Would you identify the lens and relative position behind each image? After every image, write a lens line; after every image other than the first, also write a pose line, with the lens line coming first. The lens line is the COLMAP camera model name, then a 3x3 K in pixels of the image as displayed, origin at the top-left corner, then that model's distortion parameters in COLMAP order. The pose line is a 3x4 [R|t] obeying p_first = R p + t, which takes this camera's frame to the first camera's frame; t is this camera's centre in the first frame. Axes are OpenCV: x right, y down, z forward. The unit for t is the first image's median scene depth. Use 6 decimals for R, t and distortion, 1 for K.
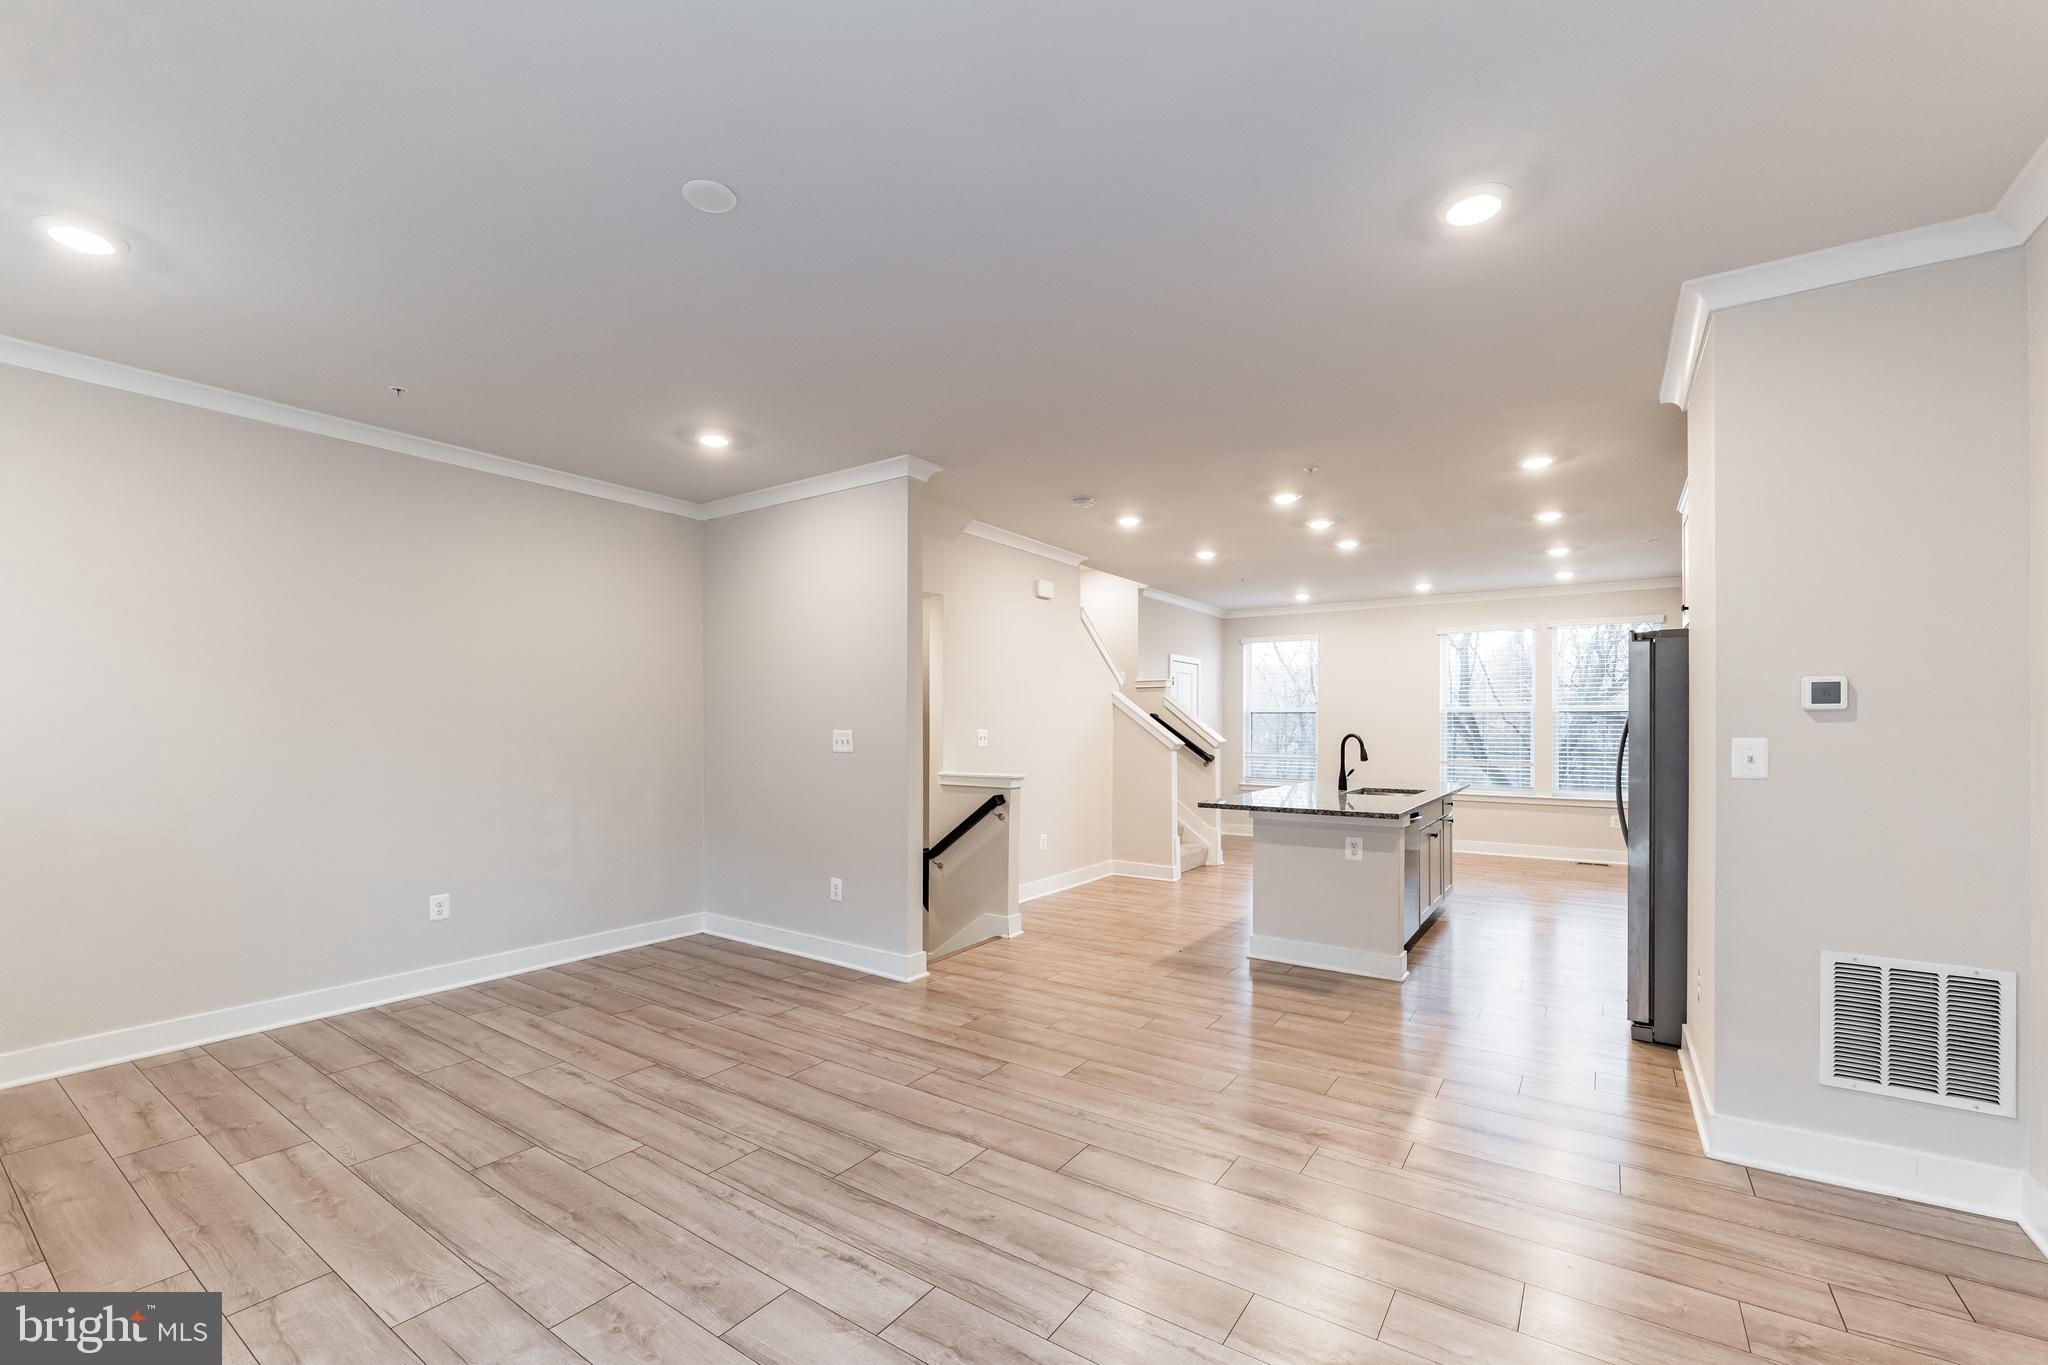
lens RADIAL K [[860.6, 0, 978.2], [0, 860.6, 719.8], [0, 0, 1]] dist [-0.014410, 0.000395]
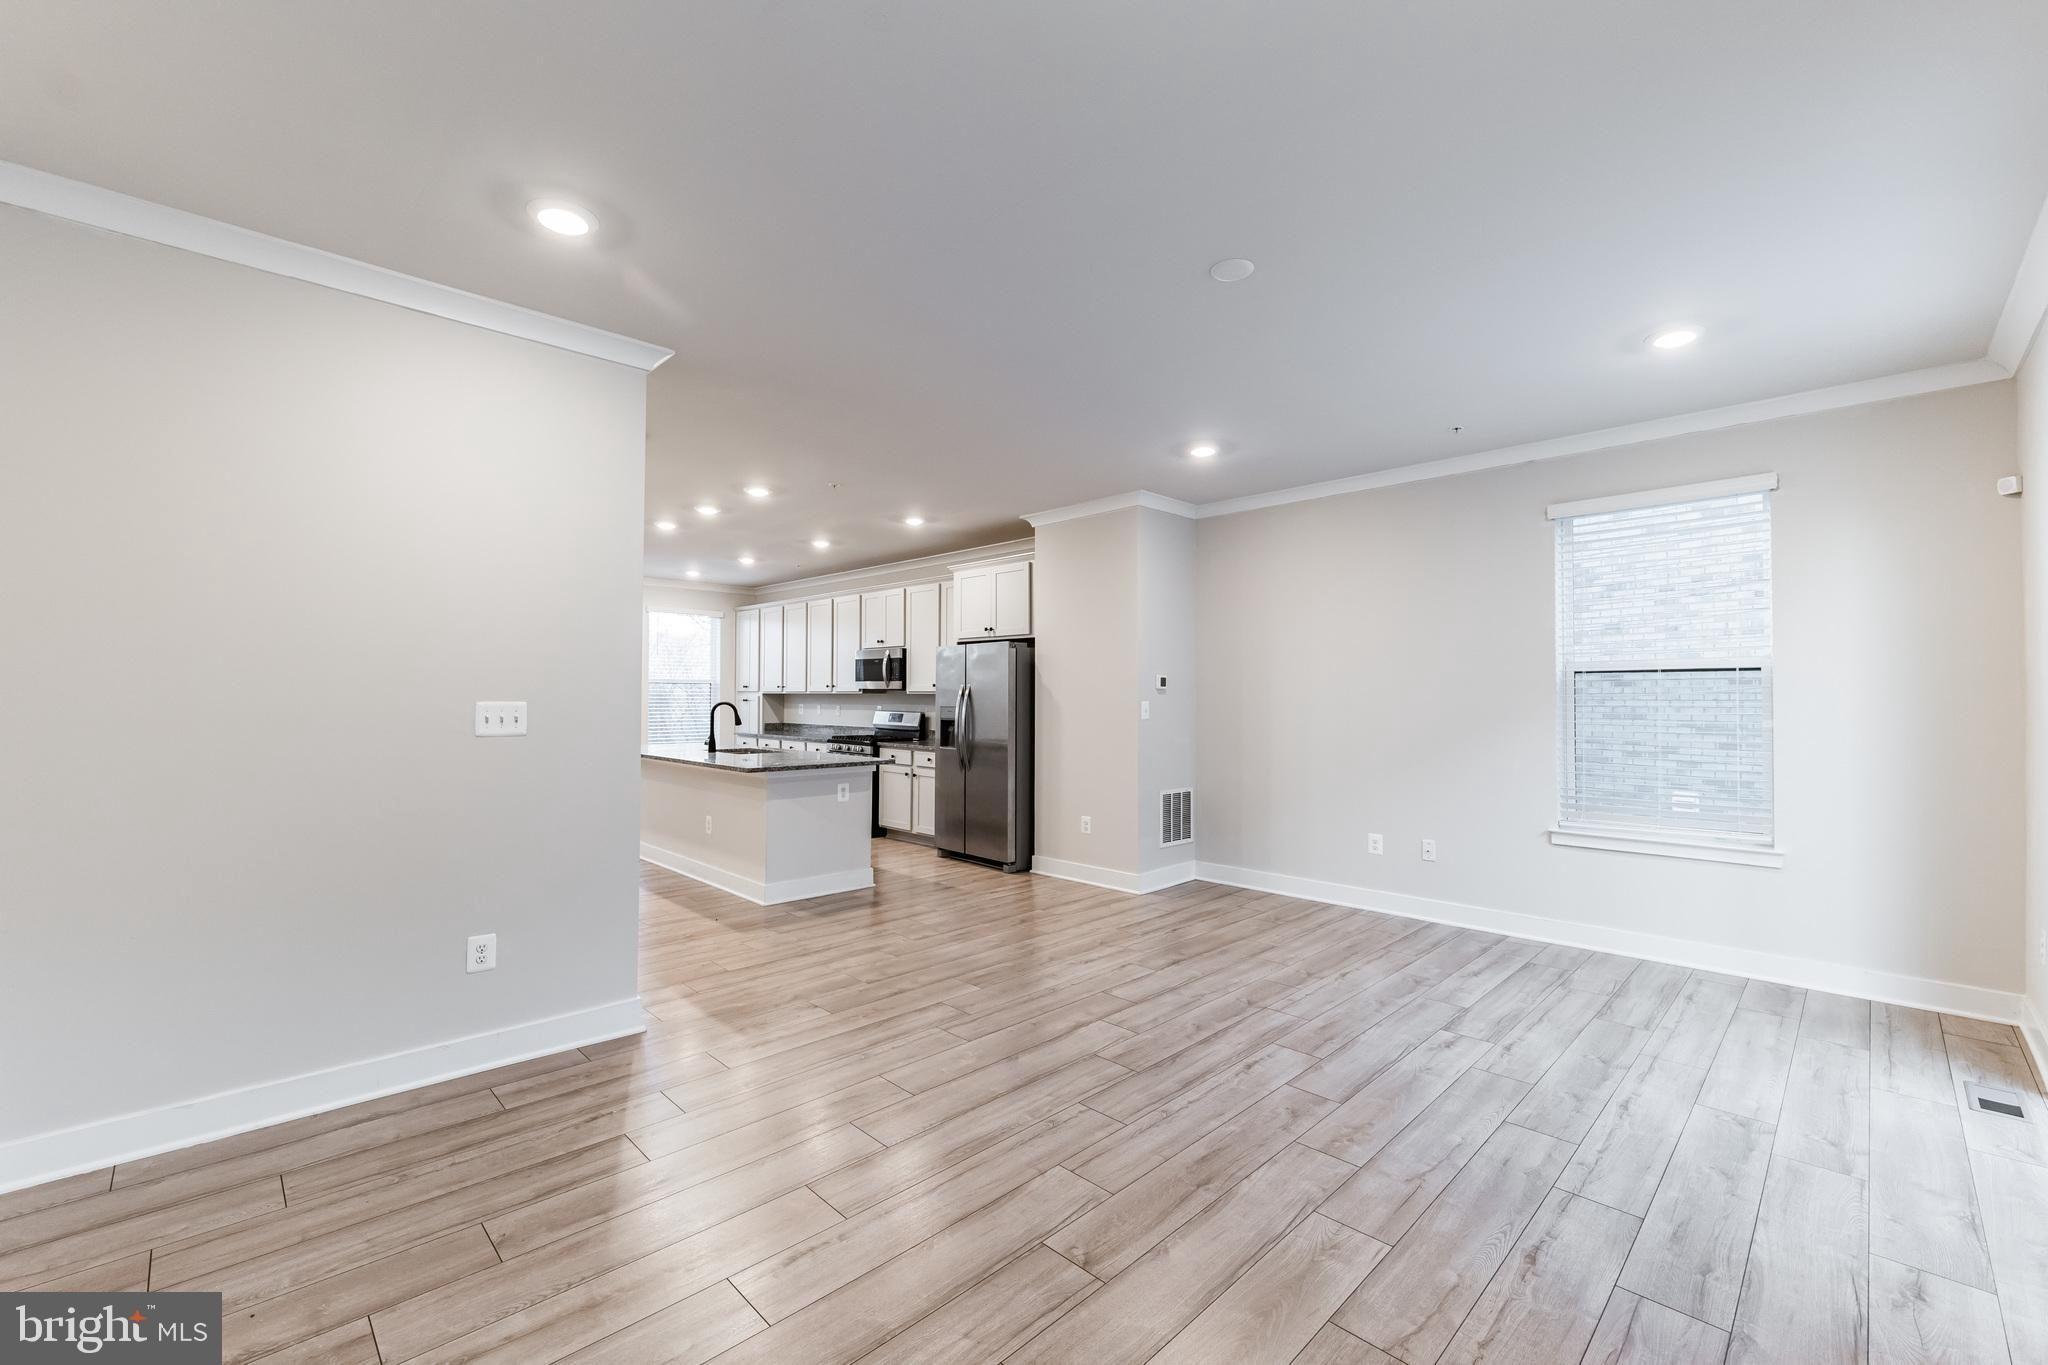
lens RADIAL K [[860.6, 0, 1024.7], [0, 860.6, 681.7], [0, 0, 1]] dist [-0.014410, 0.000395]
pose [[0.159589, 0.015202, 0.987067, -1.035373], [-0.009278, 0.999860, -0.013899, 0.003478], [-0.987140, -0.006940, 0.159707, 0.720070]]
